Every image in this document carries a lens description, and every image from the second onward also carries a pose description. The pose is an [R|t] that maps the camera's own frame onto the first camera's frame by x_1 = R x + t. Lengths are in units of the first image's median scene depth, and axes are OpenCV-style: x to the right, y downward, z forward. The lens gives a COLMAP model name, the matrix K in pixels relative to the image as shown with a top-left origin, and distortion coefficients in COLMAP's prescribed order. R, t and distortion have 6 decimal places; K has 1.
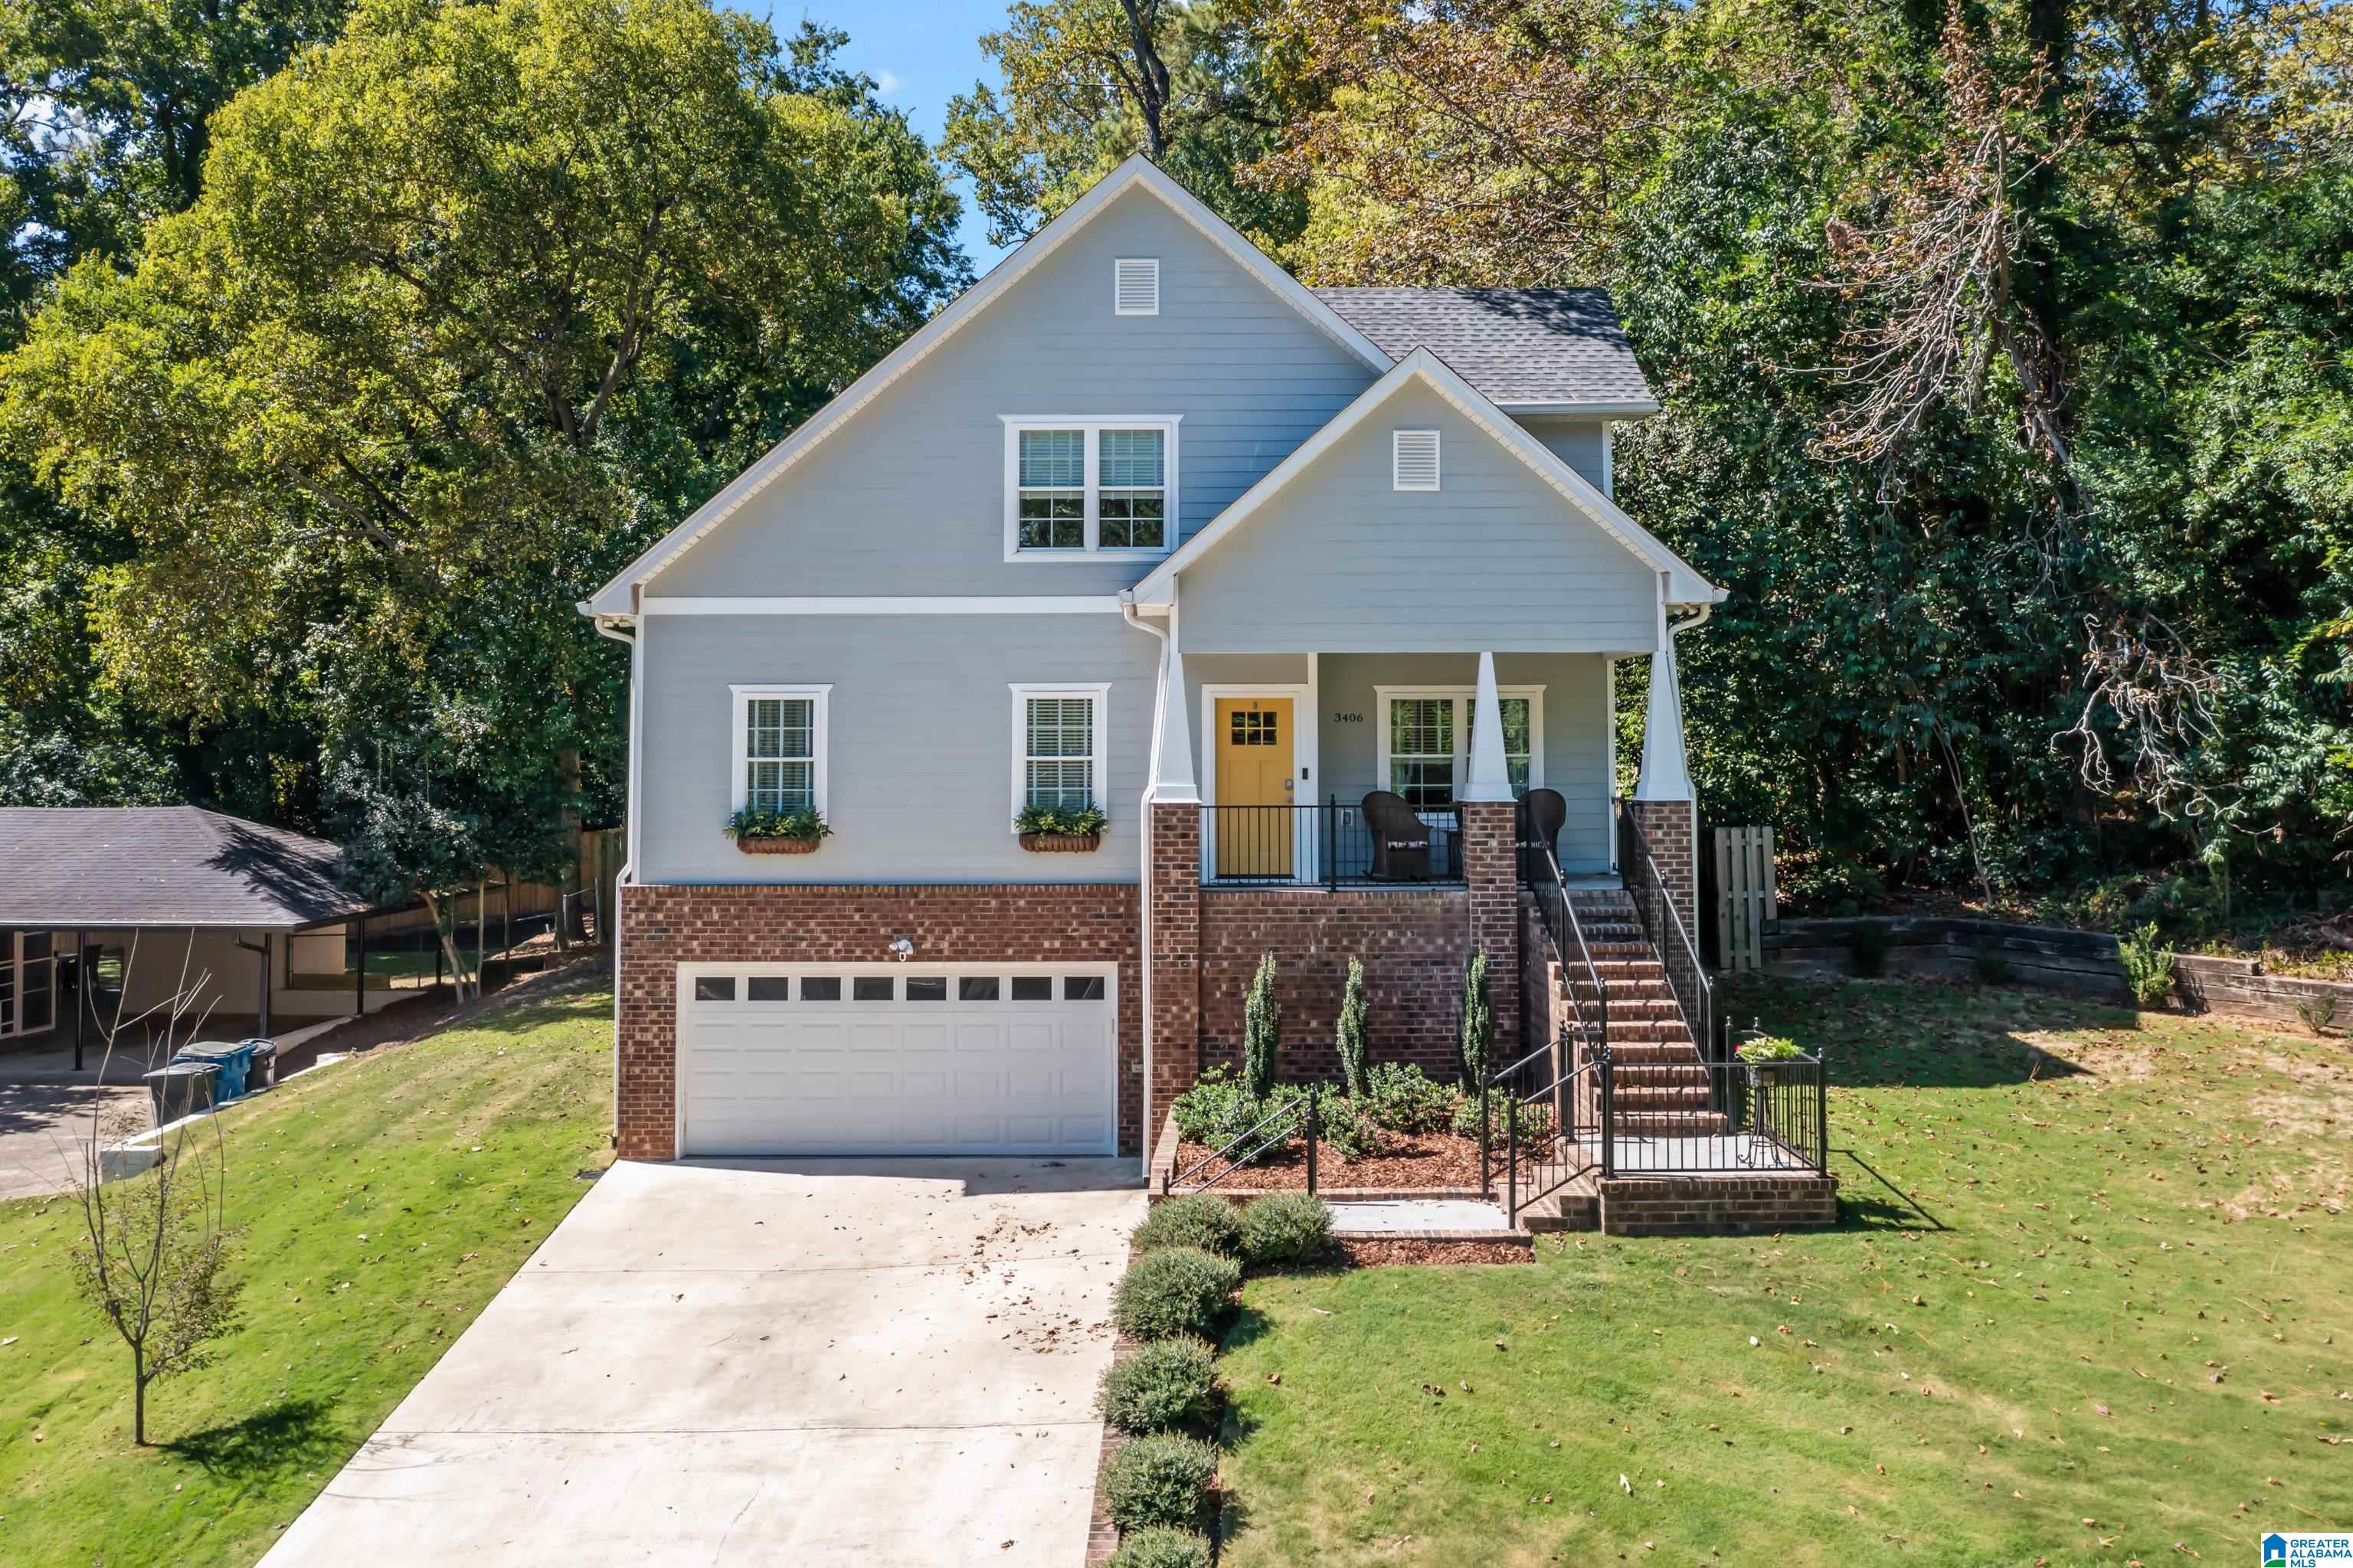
lens RADIAL K [[1898.7, 0, 1180.4], [0, 1898.7, 651.8], [0, 0, 1]] dist [-0.021155, -0.005860]
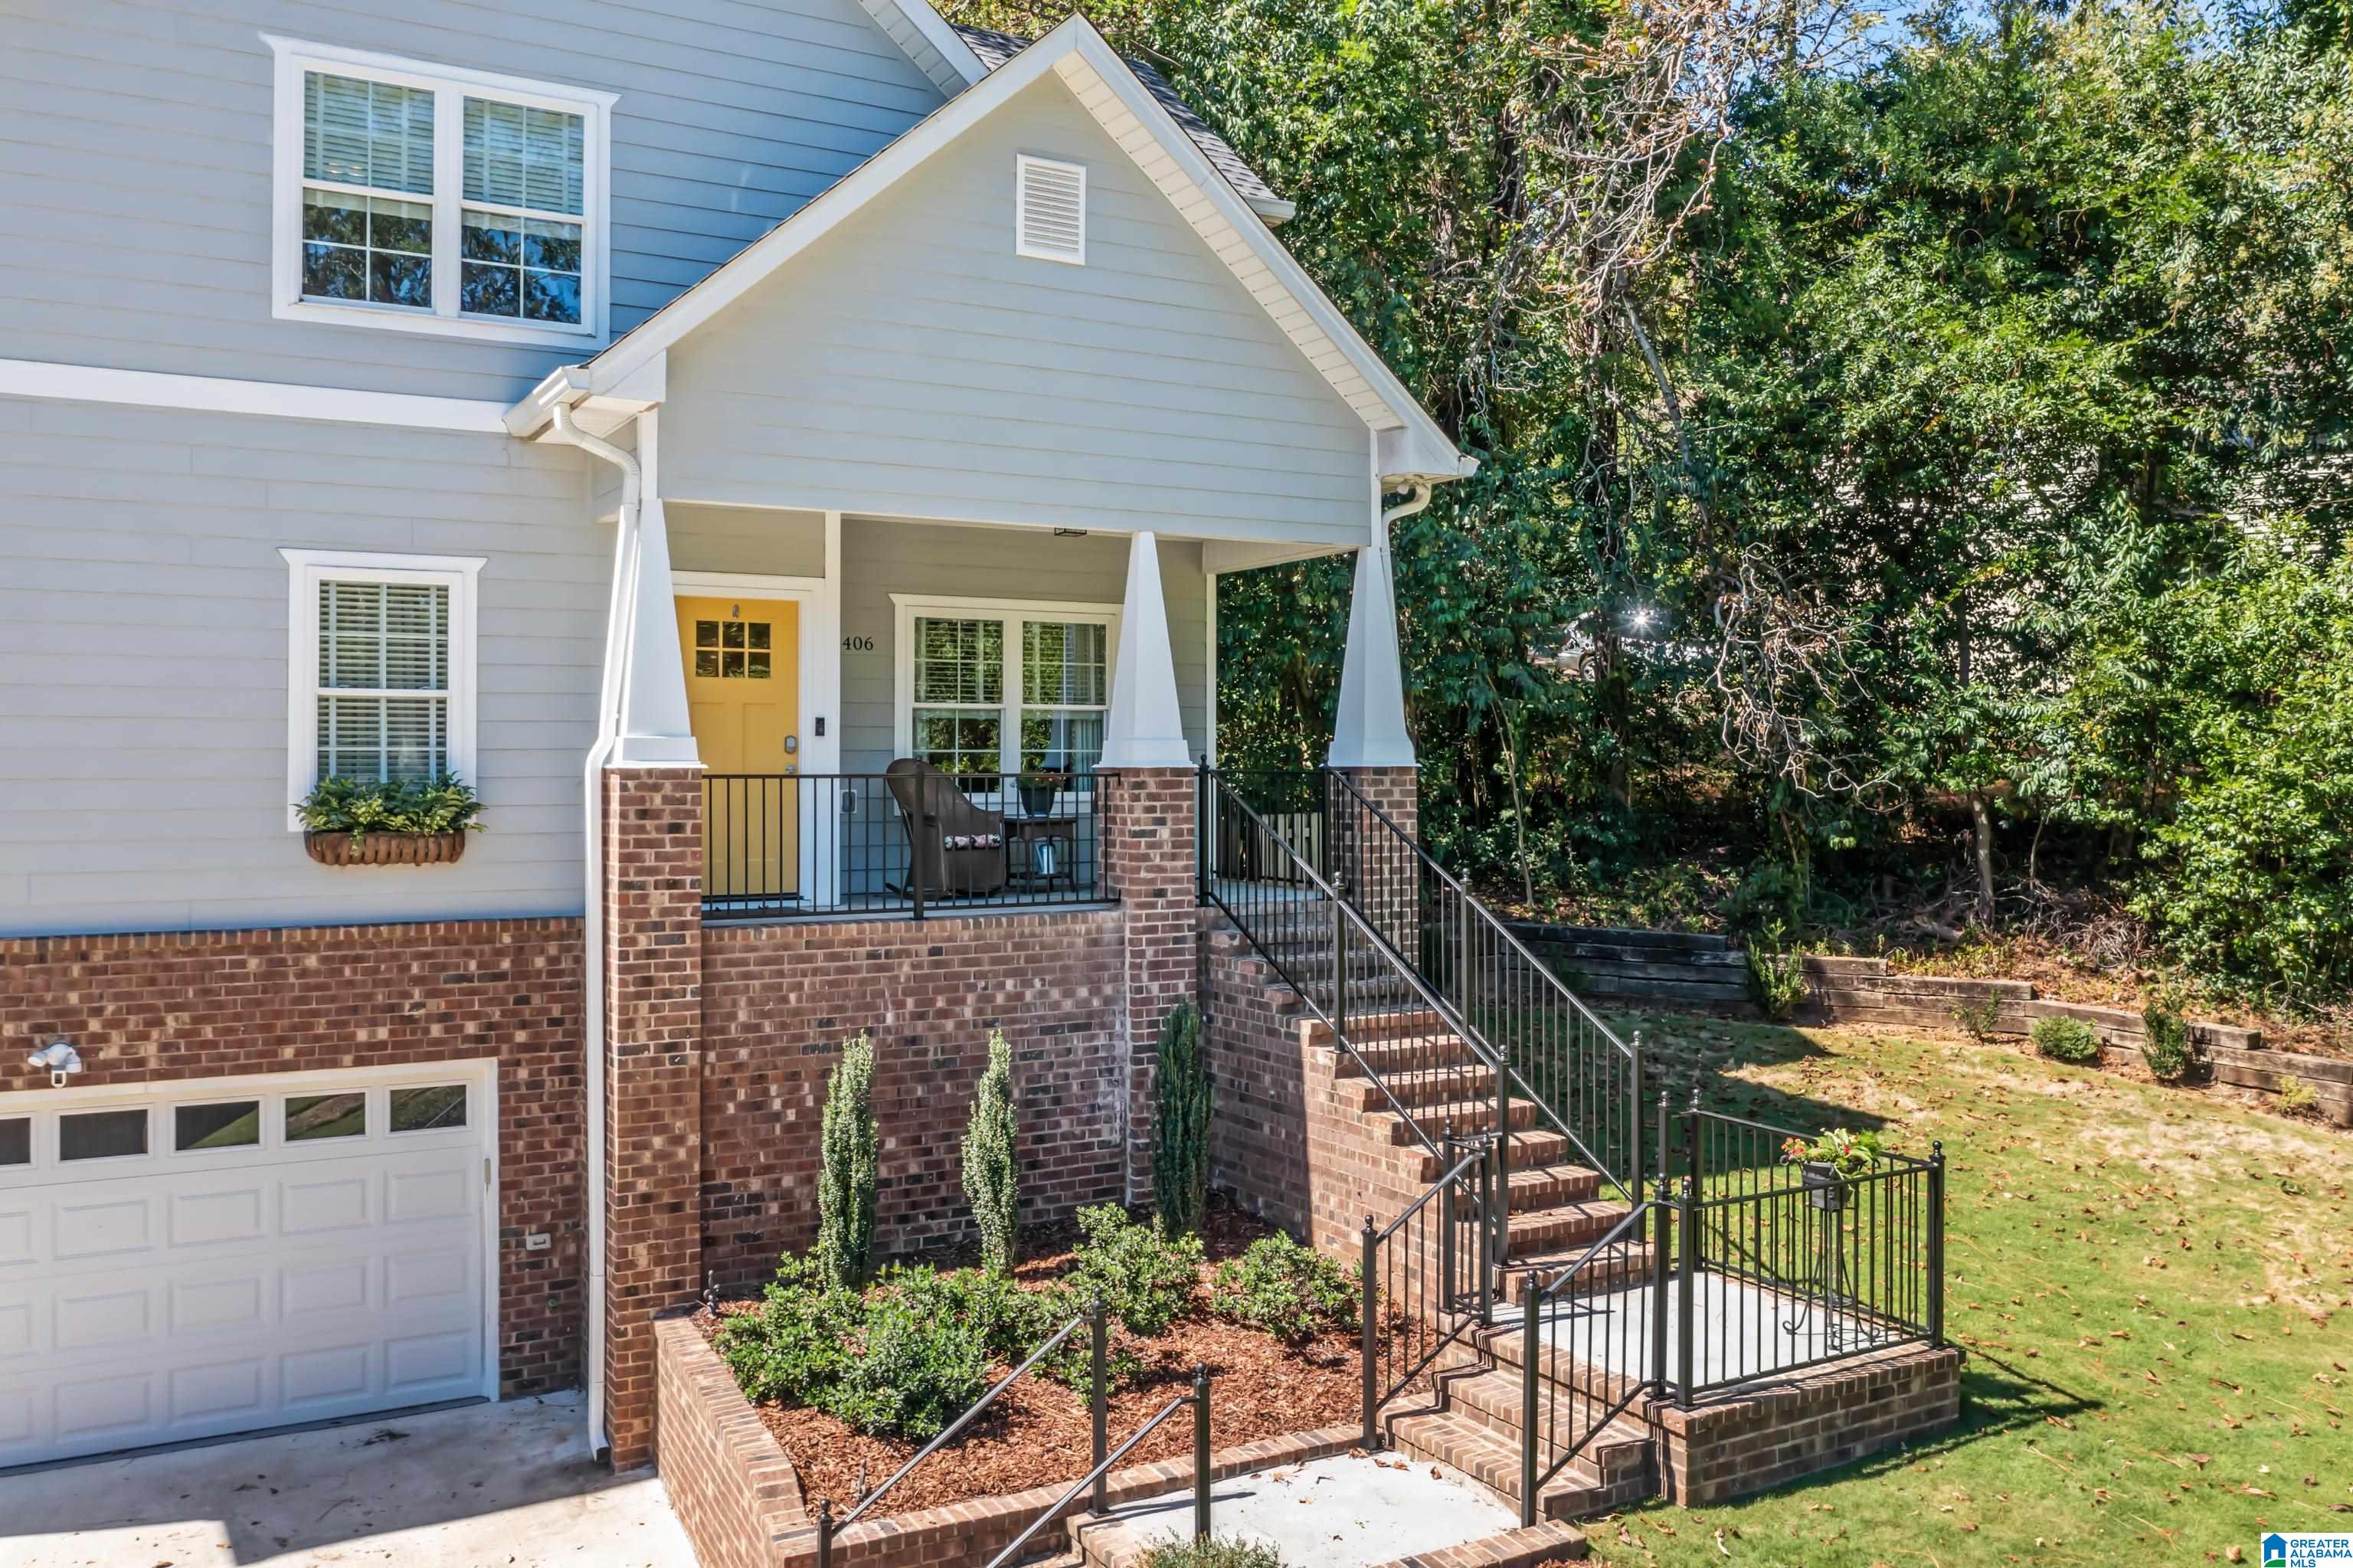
lens RADIAL K [[1859.5, 0, 1183.1], [0, 1859.5, 771.8], [0, 0, 1]] dist [-0.024390, 0.000105]
pose [[0.872120, 0.000765, 0.489292, -0.124492], [-0.027956, 0.998443, 0.048268, 0.047238], [-0.488493, -0.055774, 0.870783, 0.430649]]
